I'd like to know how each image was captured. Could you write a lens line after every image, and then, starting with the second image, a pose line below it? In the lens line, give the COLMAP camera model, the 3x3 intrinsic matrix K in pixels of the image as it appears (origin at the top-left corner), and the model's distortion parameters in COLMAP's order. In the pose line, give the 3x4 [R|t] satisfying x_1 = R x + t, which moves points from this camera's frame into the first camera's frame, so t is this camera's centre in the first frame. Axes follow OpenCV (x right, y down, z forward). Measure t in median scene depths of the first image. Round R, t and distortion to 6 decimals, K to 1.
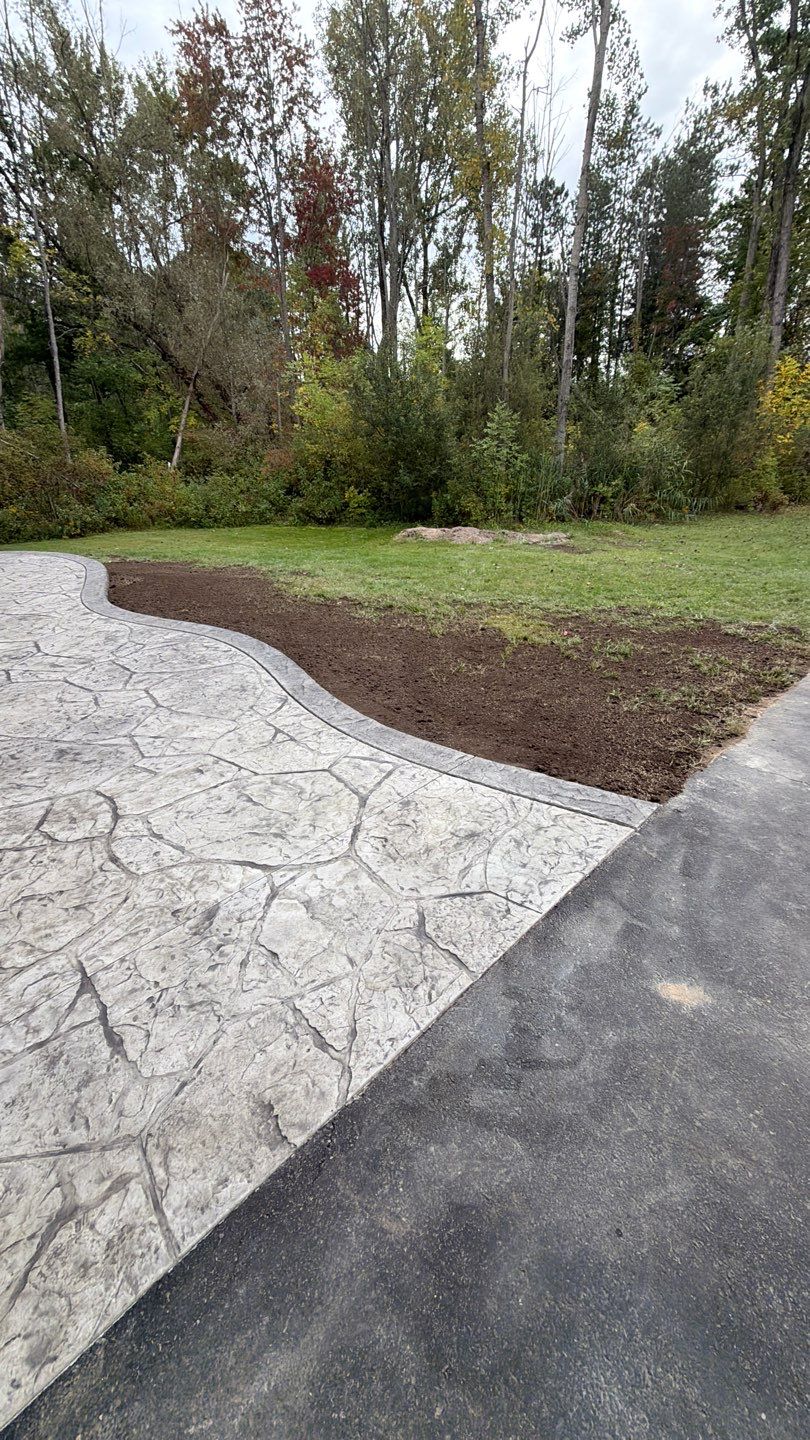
lens RADIAL K [[569.6, 0, 405.0], [0, 569.6, 720.0], [0, 0, 1]] dist [0.001691, -0.000010]
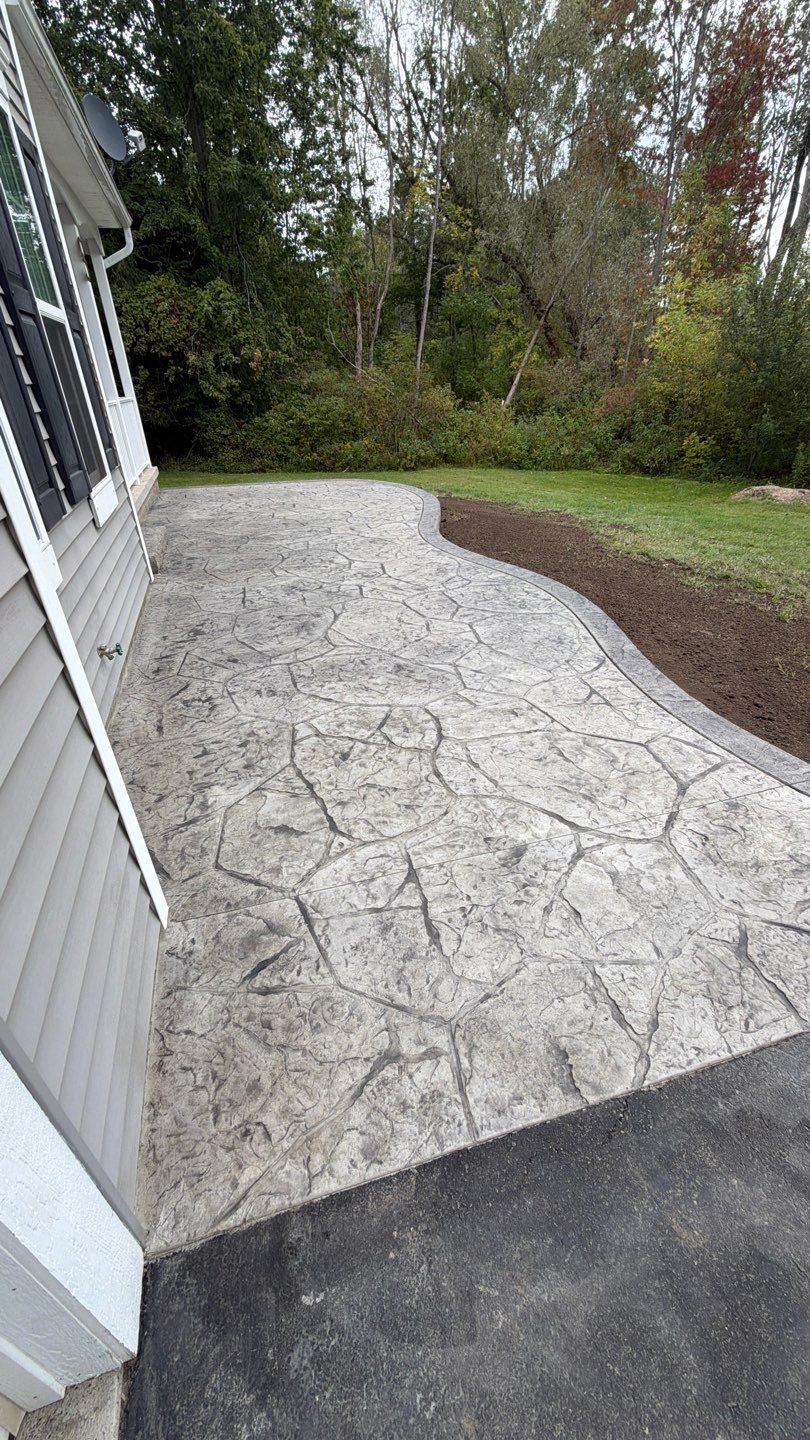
lens RADIAL K [[569.6, 0, 405.0], [0, 569.6, 720.0], [0, 0, 1]] dist [0.001691, -0.000010]
pose [[0.878699, 0.247987, -0.407909, -0.094648], [-0.212383, 0.968340, 0.131193, 0.006961], [0.427528, -0.028646, 0.903548, -0.018923]]
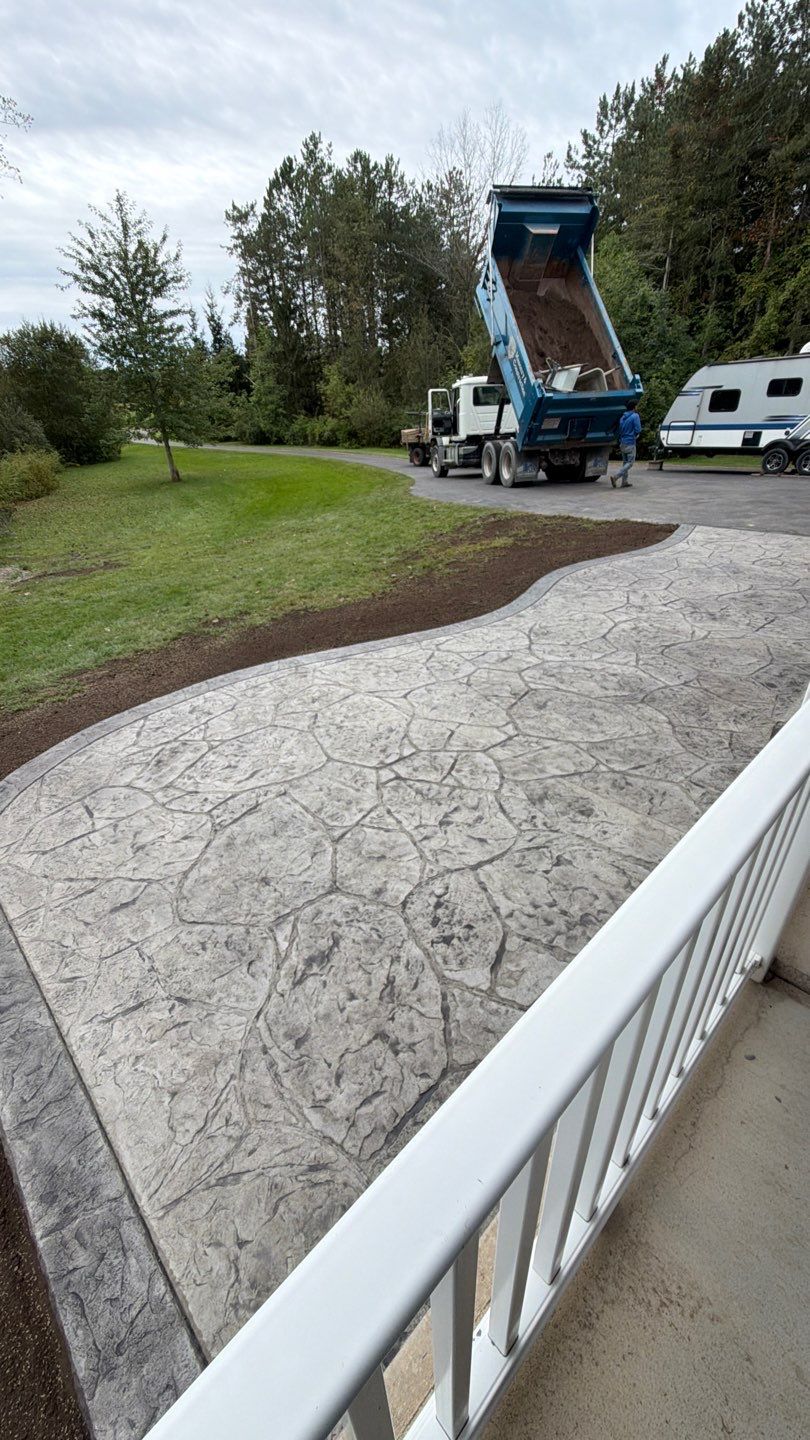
lens RADIAL K [[569.6, 0, 405.0], [0, 569.6, 720.0], [0, 0, 1]] dist [0.001691, -0.000010]
pose [[0.017341, -0.472156, 0.881344, -2.569184], [0.484892, 0.774852, 0.405565, -0.921725], [-0.874402, 0.420324, 0.242382, 1.650490]]
